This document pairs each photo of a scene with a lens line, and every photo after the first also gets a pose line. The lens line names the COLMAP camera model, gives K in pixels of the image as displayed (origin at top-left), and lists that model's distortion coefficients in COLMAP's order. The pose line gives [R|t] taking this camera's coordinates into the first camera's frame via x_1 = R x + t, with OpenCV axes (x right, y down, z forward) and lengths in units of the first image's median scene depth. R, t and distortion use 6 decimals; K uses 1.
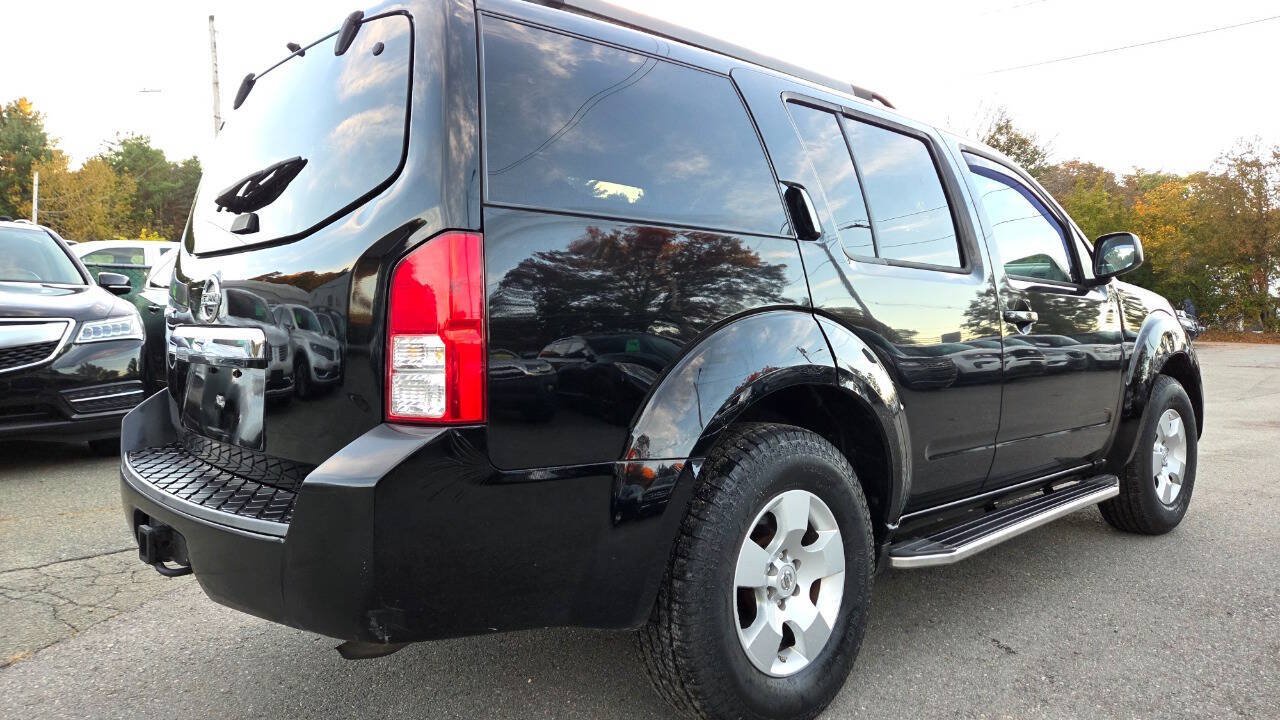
lens RADIAL K [[851.8, 0, 631.3], [0, 851.8, 357.6], [0, 0, 1]] dist [0.071670, -0.059910]
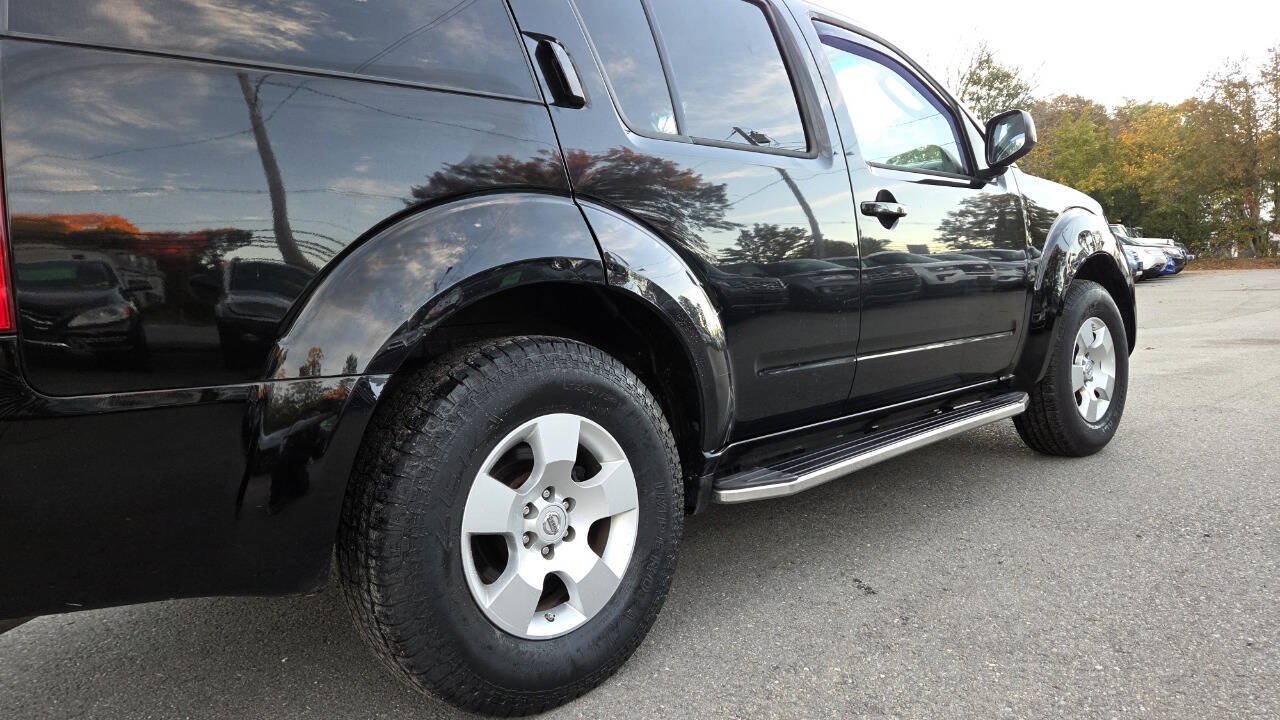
lens RADIAL K [[851.8, 0, 631.3], [0, 851.8, 357.6], [0, 0, 1]] dist [0.071670, -0.059910]
pose [[0.998500, -0.054713, -0.002291, 0.230239], [0.054761, 0.997653, 0.041113, 0.061878], [0.000037, -0.041177, 0.999152, 0.162057]]
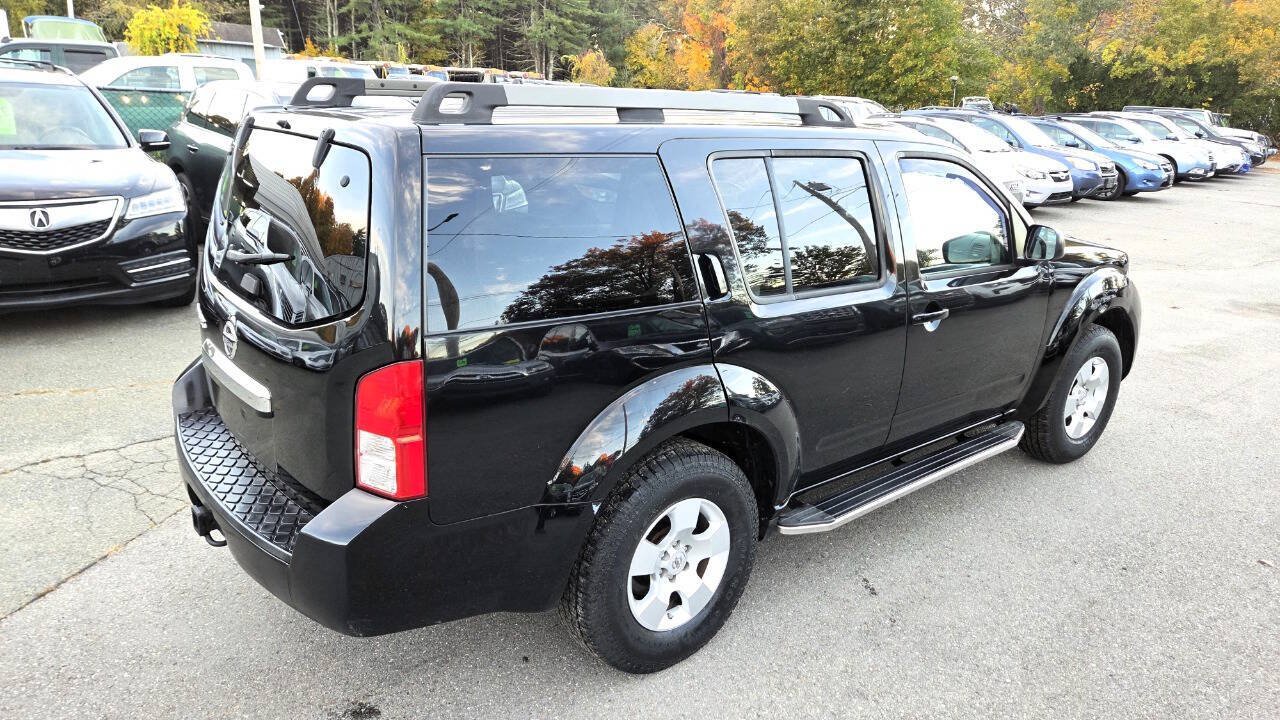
lens RADIAL K [[851.8, 0, 631.3], [0, 851.8, 357.6], [0, 0, 1]] dist [0.071670, -0.059910]
pose [[0.997588, 0.052320, -0.045608, 0.132875], [-0.039095, 0.966515, 0.253615, -0.320363], [0.057350, -0.251220, 0.966230, -0.162778]]
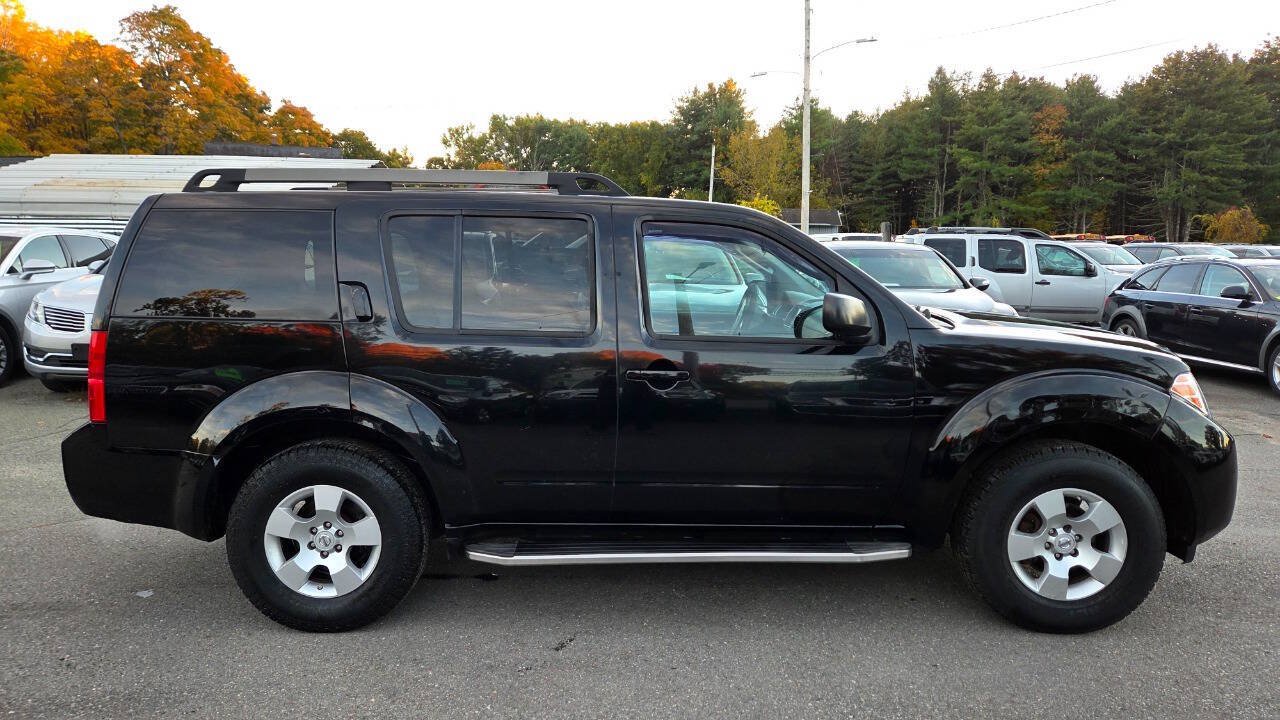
lens RADIAL K [[851.8, 0, 631.3], [0, 851.8, 357.6], [0, 0, 1]] dist [0.071670, -0.059910]
pose [[0.734968, 0.077207, -0.673692, 1.401482], [-0.029085, 0.996172, 0.082434, -0.189133], [0.677478, -0.040992, 0.734400, 0.205152]]
